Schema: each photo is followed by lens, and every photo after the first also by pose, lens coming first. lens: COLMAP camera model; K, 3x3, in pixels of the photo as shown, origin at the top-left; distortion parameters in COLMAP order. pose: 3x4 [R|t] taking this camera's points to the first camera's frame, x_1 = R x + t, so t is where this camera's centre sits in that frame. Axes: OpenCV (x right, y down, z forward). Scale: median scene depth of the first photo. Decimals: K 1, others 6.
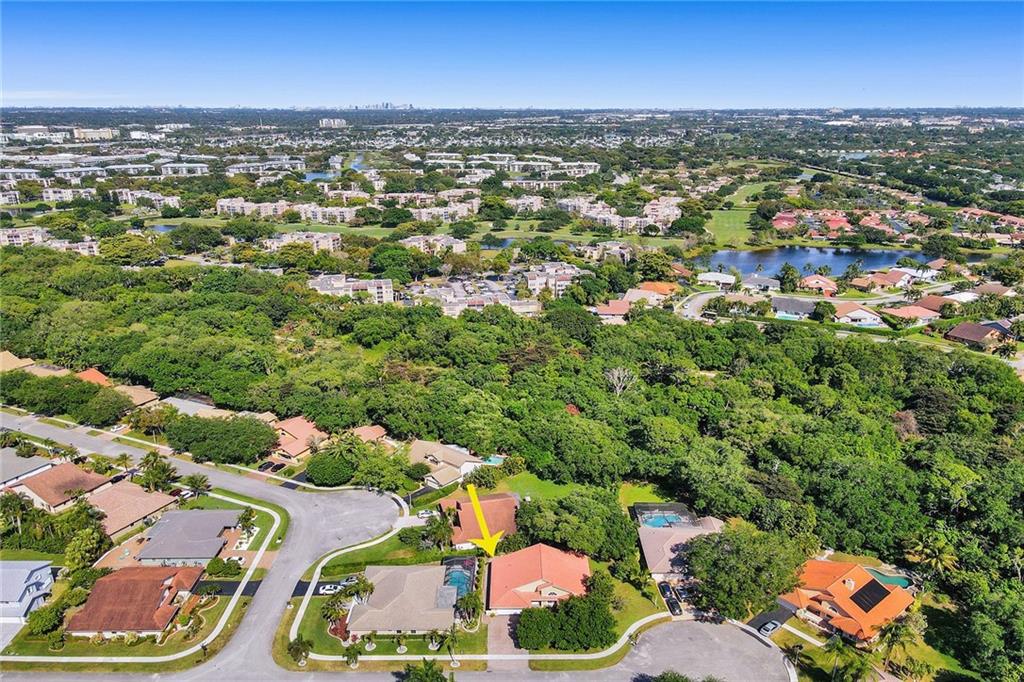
lens RADIAL K [[708.7, 0, 510.6], [0, 708.7, 341.0], [0, 0, 1]] dist [0.012070, 0.006827]
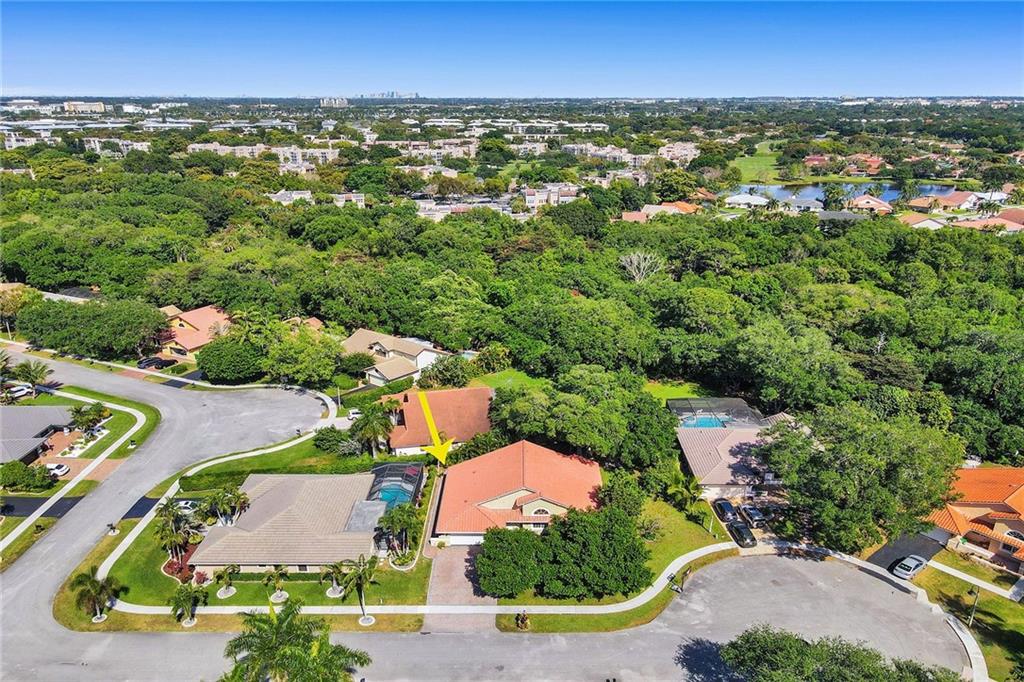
lens RADIAL K [[708.7, 0, 513.9], [0, 708.7, 341.2], [0, 0, 1]] dist [0.012070, 0.006827]
pose [[0.999981, 0.004413, -0.004367, 0.029007], [-0.004377, 0.999957, 0.008231, 0.158051], [0.004404, -0.008212, 0.999957, 0.303663]]
